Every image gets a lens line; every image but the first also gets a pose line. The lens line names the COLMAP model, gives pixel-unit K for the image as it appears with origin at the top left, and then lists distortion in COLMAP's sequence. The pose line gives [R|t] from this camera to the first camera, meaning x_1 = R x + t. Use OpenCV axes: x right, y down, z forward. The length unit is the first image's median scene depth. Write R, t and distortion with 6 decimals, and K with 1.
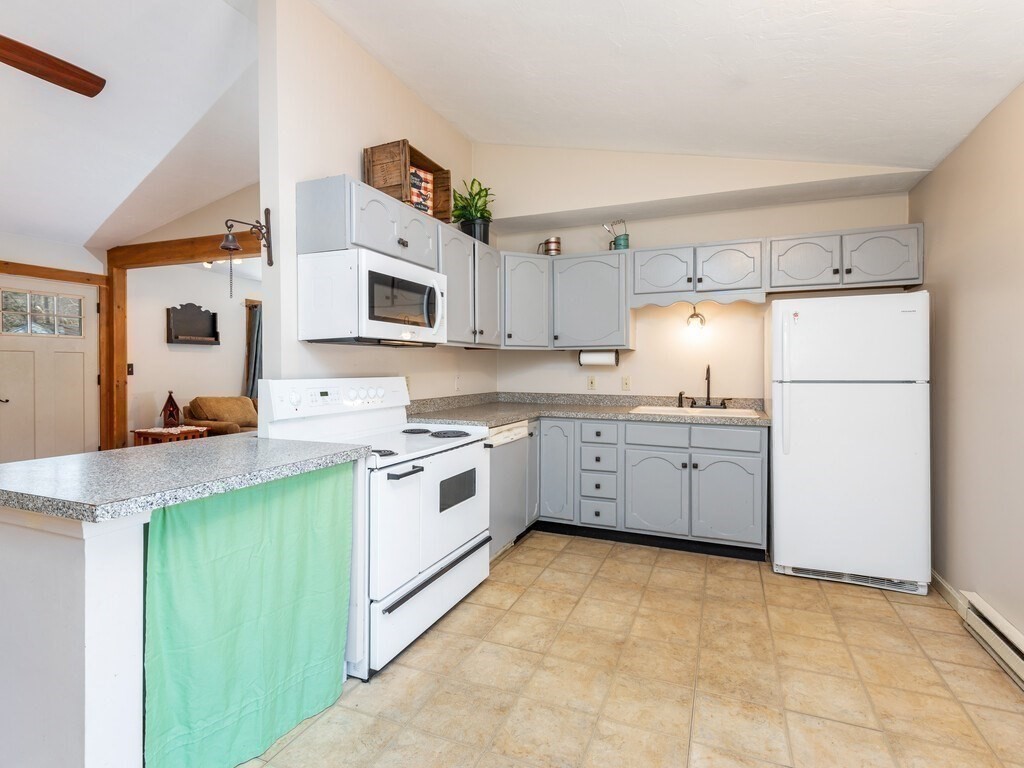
lens RADIAL K [[514.9, 0, 512.6], [0, 514.9, 374.8], [0, 0, 1]] dist [0.027563, -0.015837]
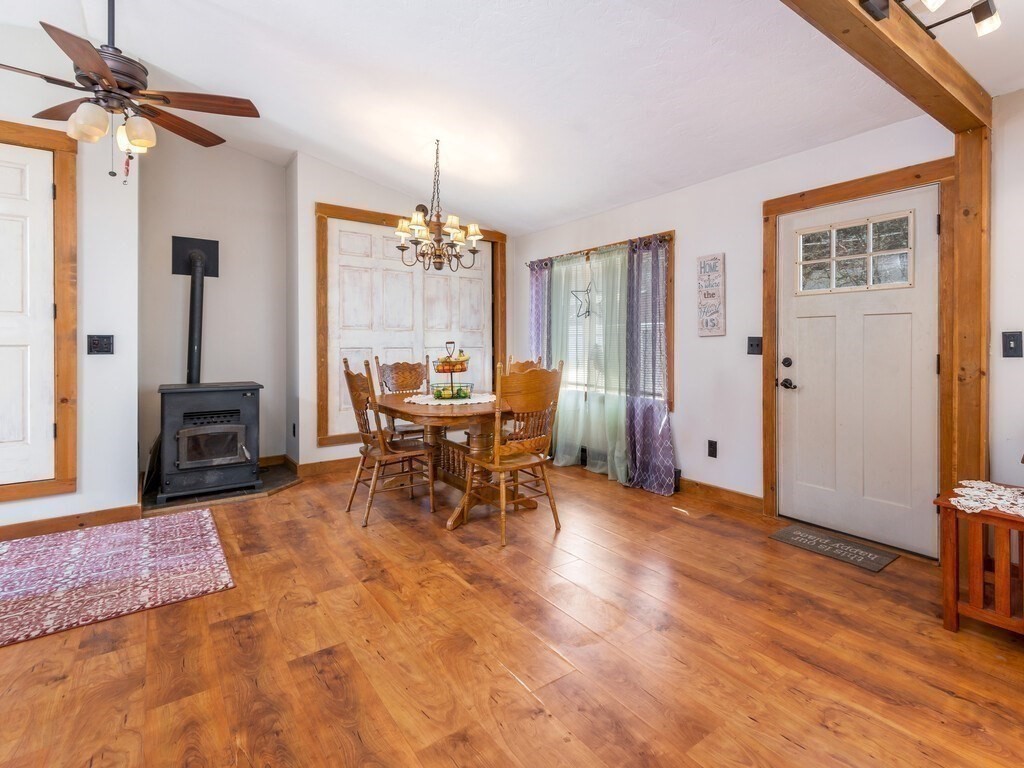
lens RADIAL K [[514.9, 0, 579.3], [0, 514.9, 347.0], [0, 0, 1]] dist [0.027563, -0.015837]
pose [[-0.472501, -0.001135, -0.881329, -0.286611], [-0.017576, 0.999812, 0.008136, -0.009190], [0.881155, 0.019335, -0.472432, 1.529140]]
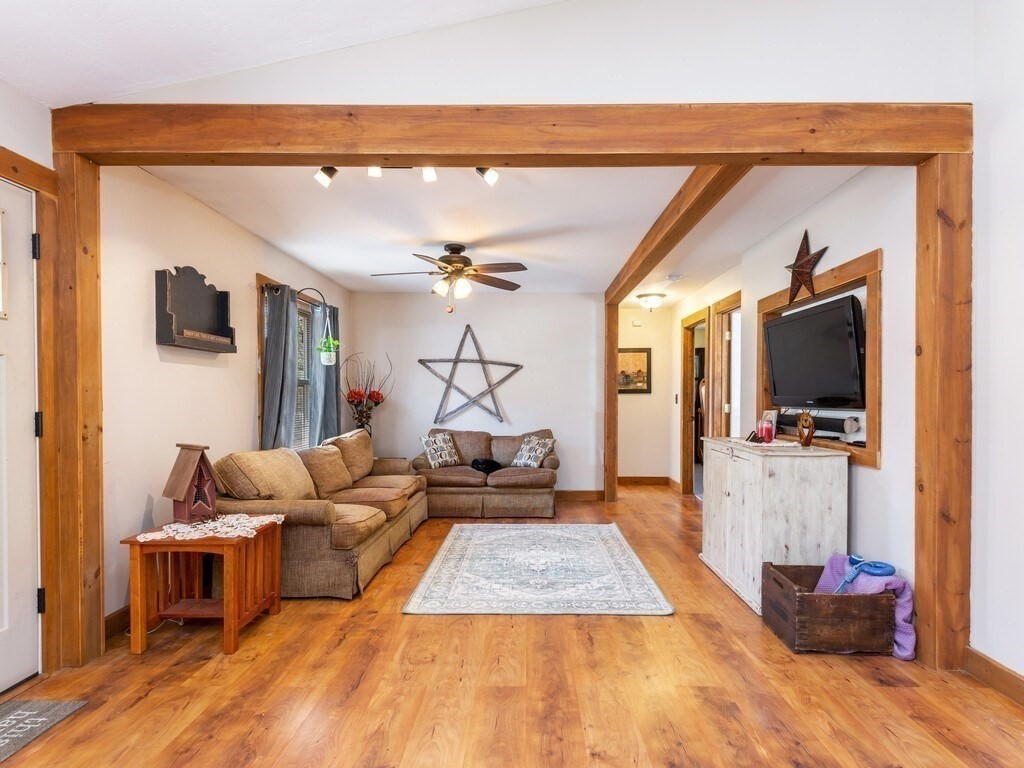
lens RADIAL K [[514.9, 0, 521.1], [0, 514.9, 402.5], [0, 0, 1]] dist [0.027563, -0.015837]
pose [[0.926121, -0.012312, 0.377027, -0.985697], [0.013919, 0.999902, -0.001536, -0.002798], [-0.376971, 0.006670, 0.926201, 0.795523]]
